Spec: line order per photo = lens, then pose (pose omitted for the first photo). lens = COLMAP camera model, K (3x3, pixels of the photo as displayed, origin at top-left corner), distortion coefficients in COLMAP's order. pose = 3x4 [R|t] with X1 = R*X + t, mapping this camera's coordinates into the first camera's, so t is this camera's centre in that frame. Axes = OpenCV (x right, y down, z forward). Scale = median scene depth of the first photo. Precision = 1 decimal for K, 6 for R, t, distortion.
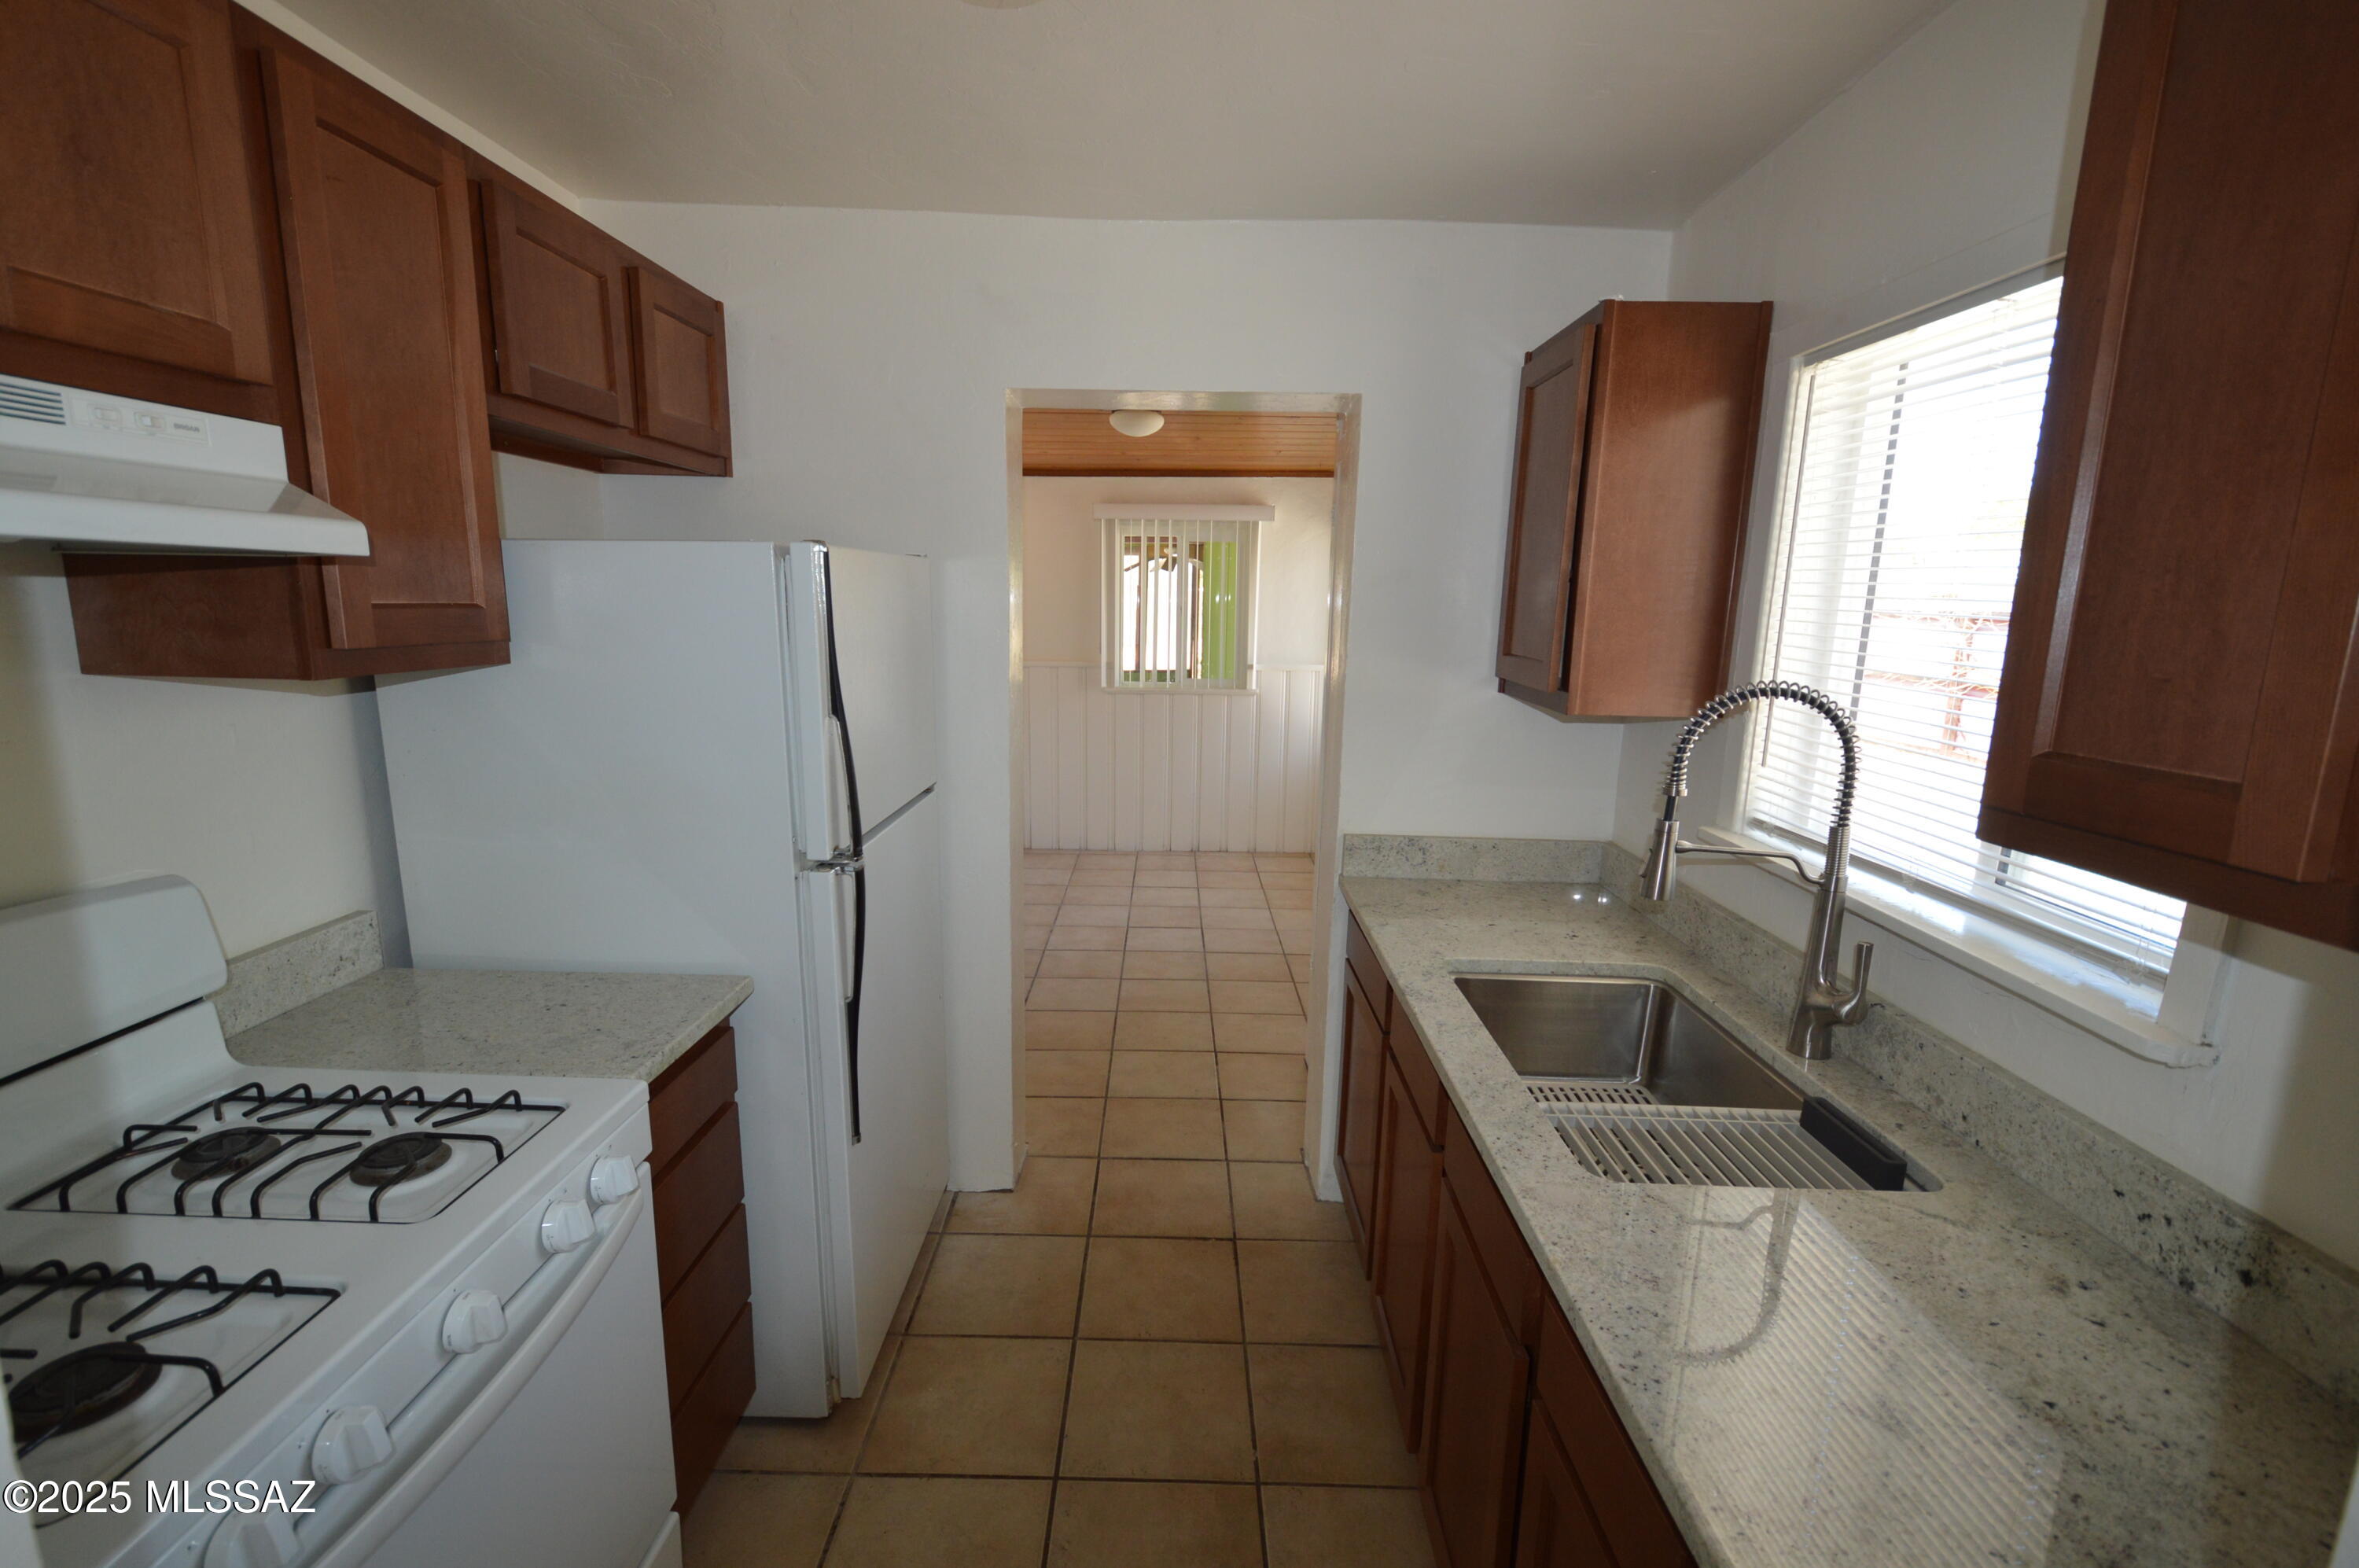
lens RADIAL K [[1041.9, 0, 1179.5], [0, 1041.9, 784.0], [0, 0, 1]] dist [0.000768, 0.000081]
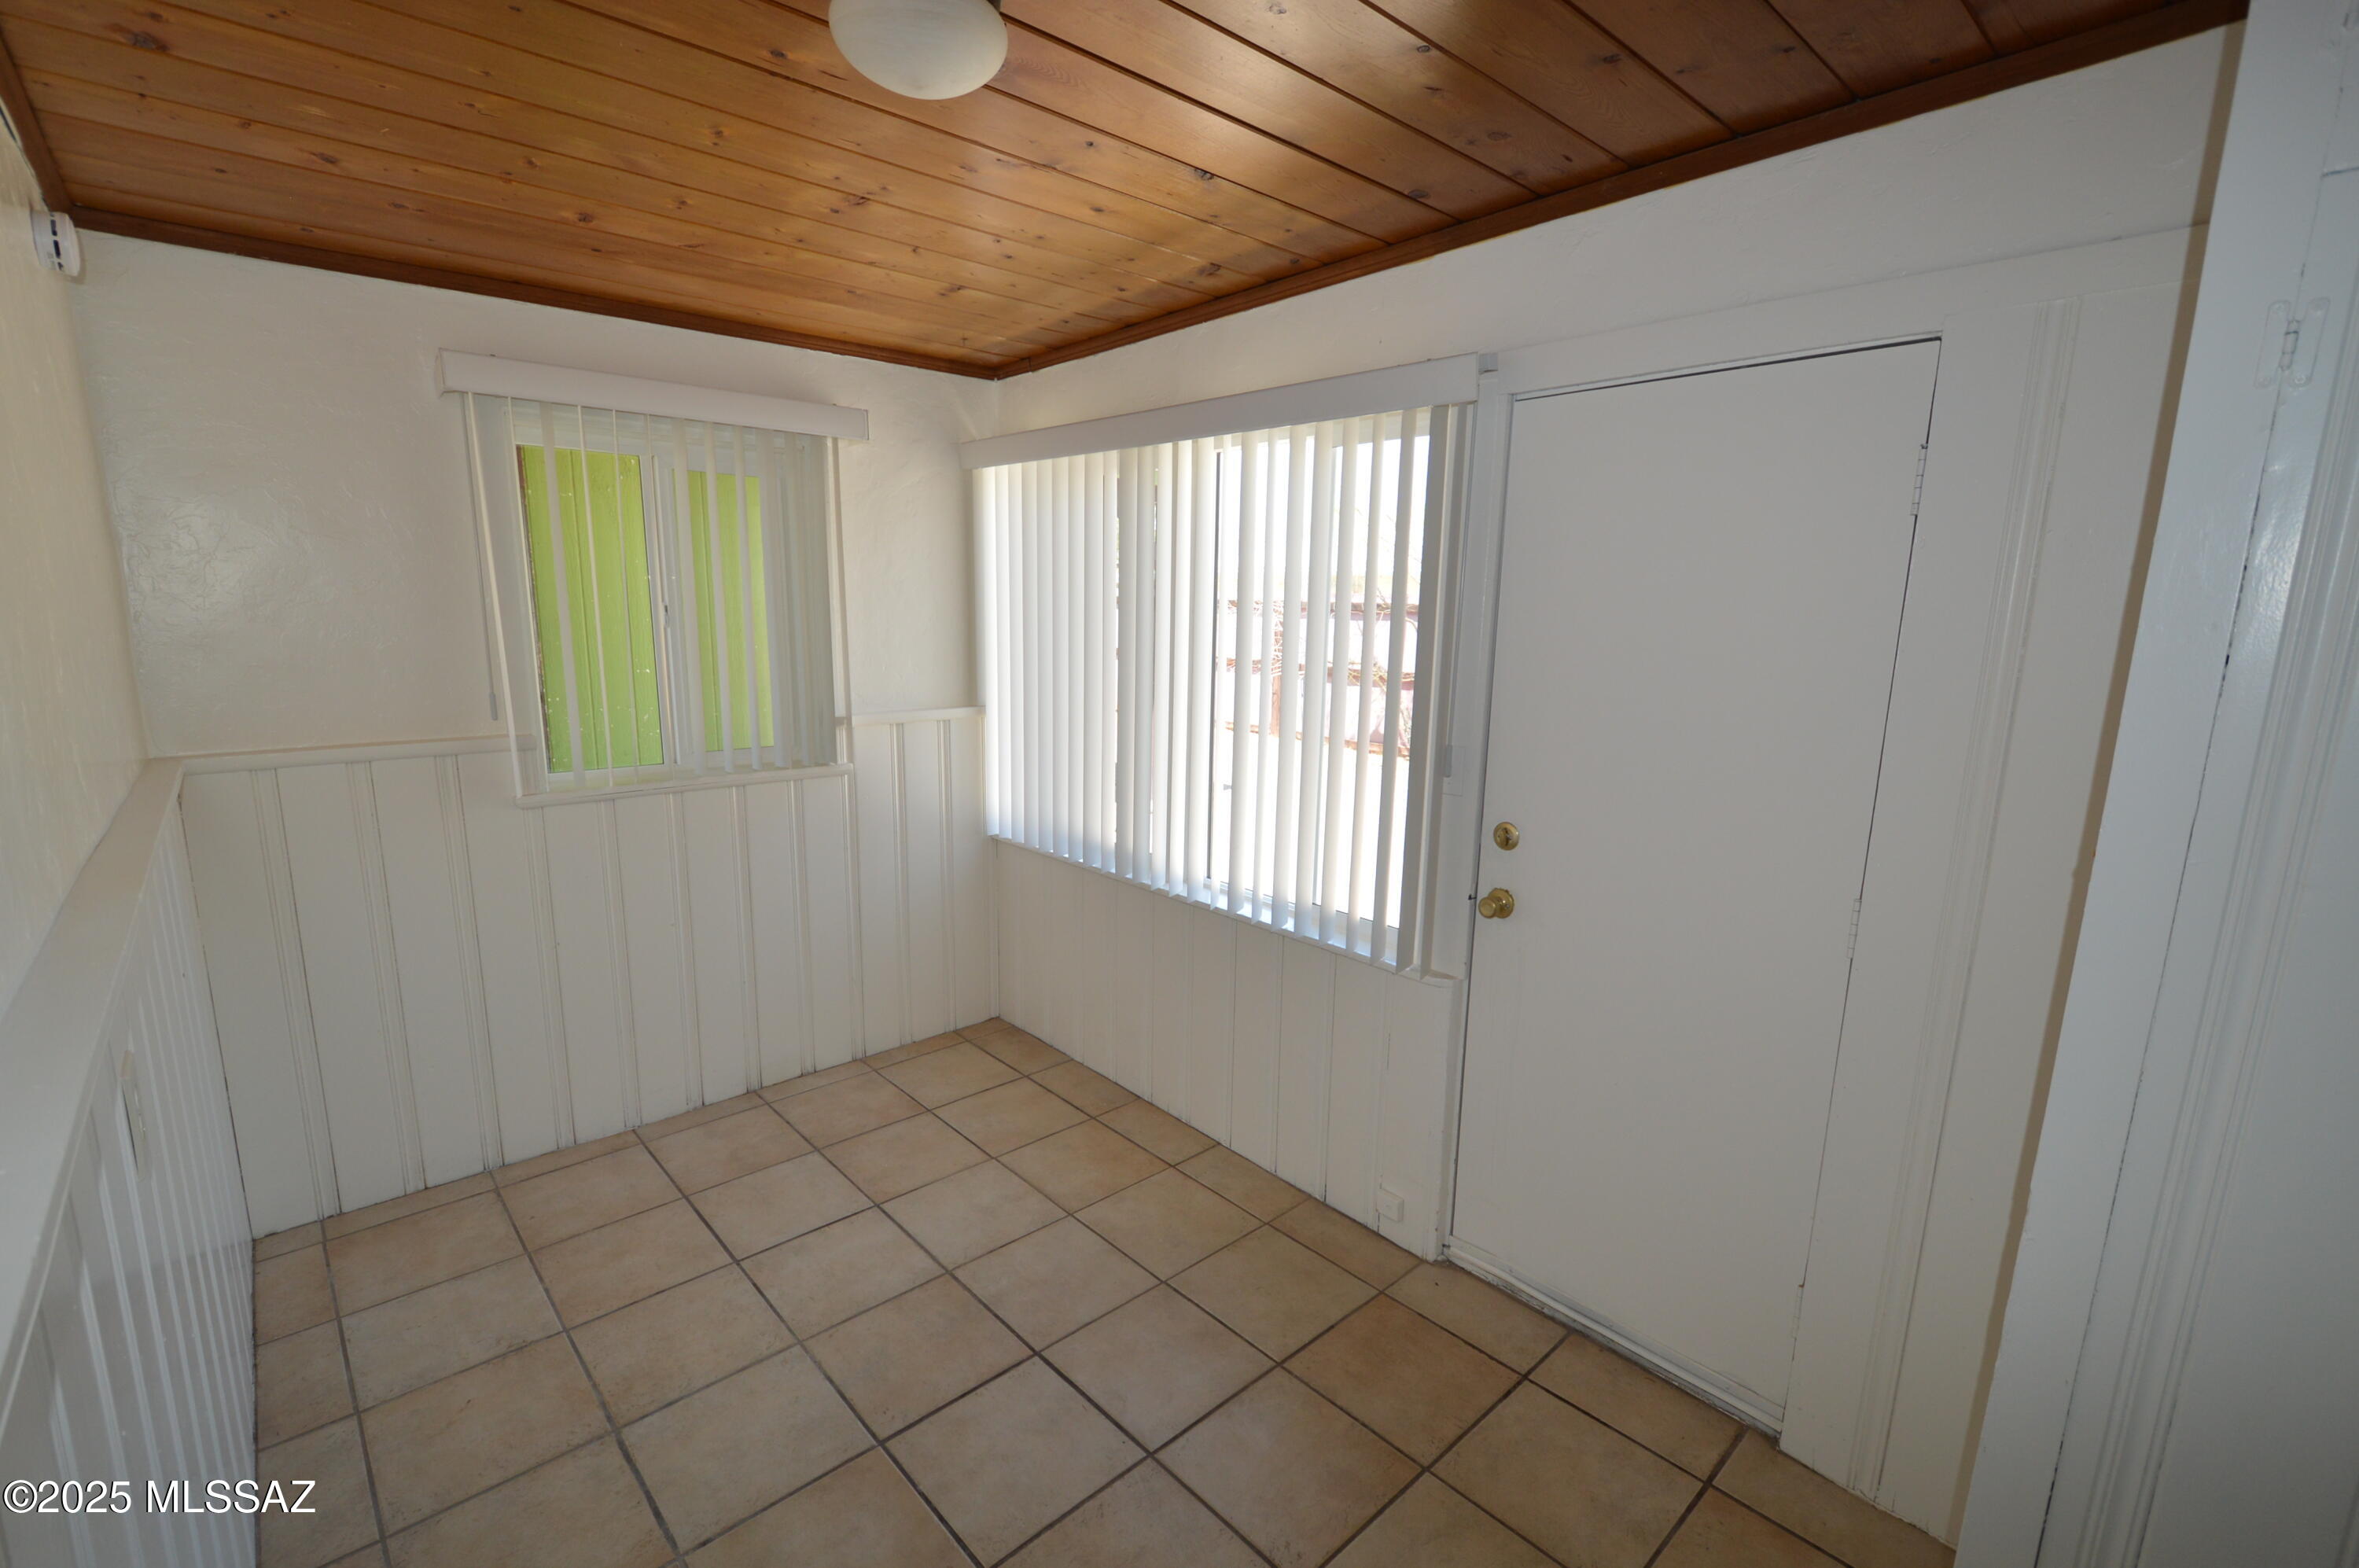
lens RADIAL K [[1041.9, 0, 1179.5], [0, 1041.9, 784.0], [0, 0, 1]] dist [0.000768, 0.000081]
pose [[0.721939, -0.096460, 0.685200, -0.171105], [0.098260, 0.994492, 0.036472, -0.084736], [-0.684944, 0.040997, 0.727441, 0.520567]]
